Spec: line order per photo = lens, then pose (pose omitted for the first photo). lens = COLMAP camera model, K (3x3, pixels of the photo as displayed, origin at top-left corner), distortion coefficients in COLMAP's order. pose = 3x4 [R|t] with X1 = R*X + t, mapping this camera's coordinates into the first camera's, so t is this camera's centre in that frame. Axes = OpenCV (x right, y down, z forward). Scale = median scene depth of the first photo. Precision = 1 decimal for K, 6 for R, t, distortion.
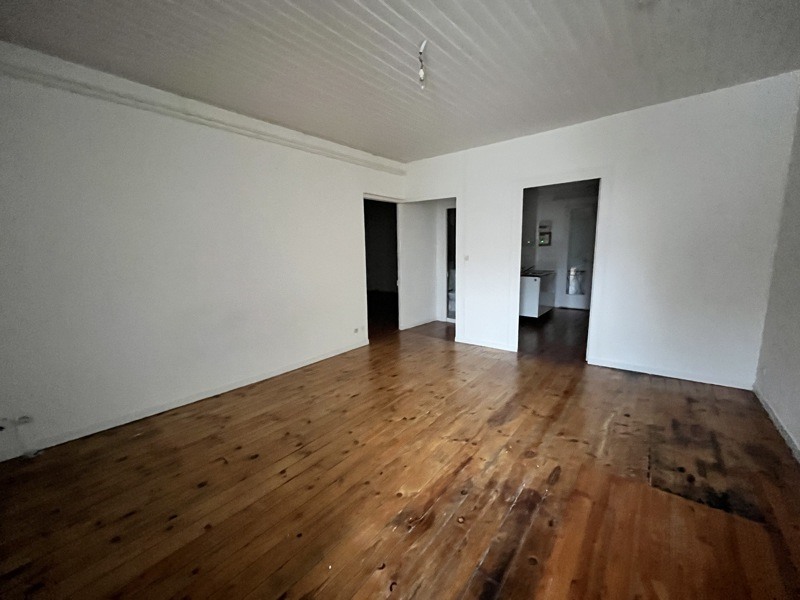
lens RADIAL K [[325.0, 0, 393.8], [0, 325.0, 304.7], [0, 0, 1]] dist [-0.000041, -0.000053]
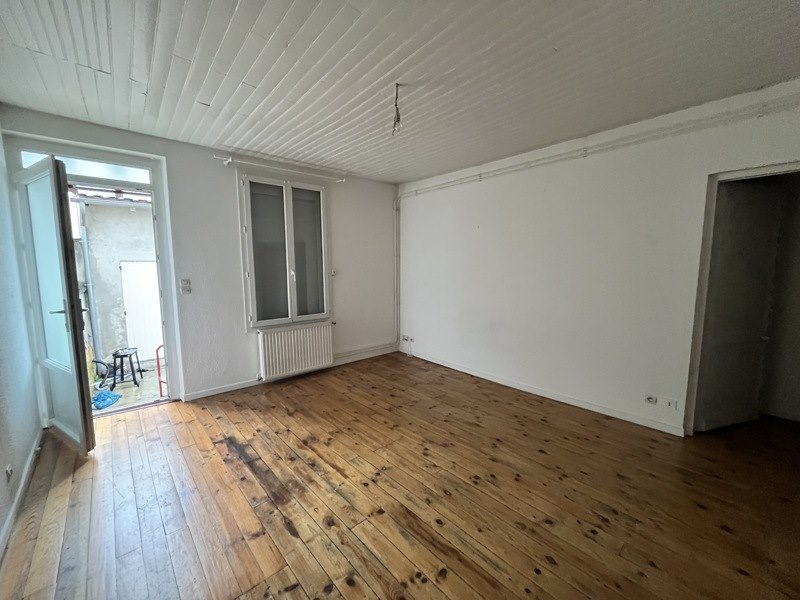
lens RADIAL K [[325.0, 0, 393.8], [0, 325.0, 304.7], [0, 0, 1]] dist [-0.000041, -0.000053]
pose [[-0.160589, 0.138032, -0.977322, 0.878776], [-0.159656, 0.973501, 0.163726, -0.195391], [0.974023, 0.182328, -0.134296, 0.908210]]
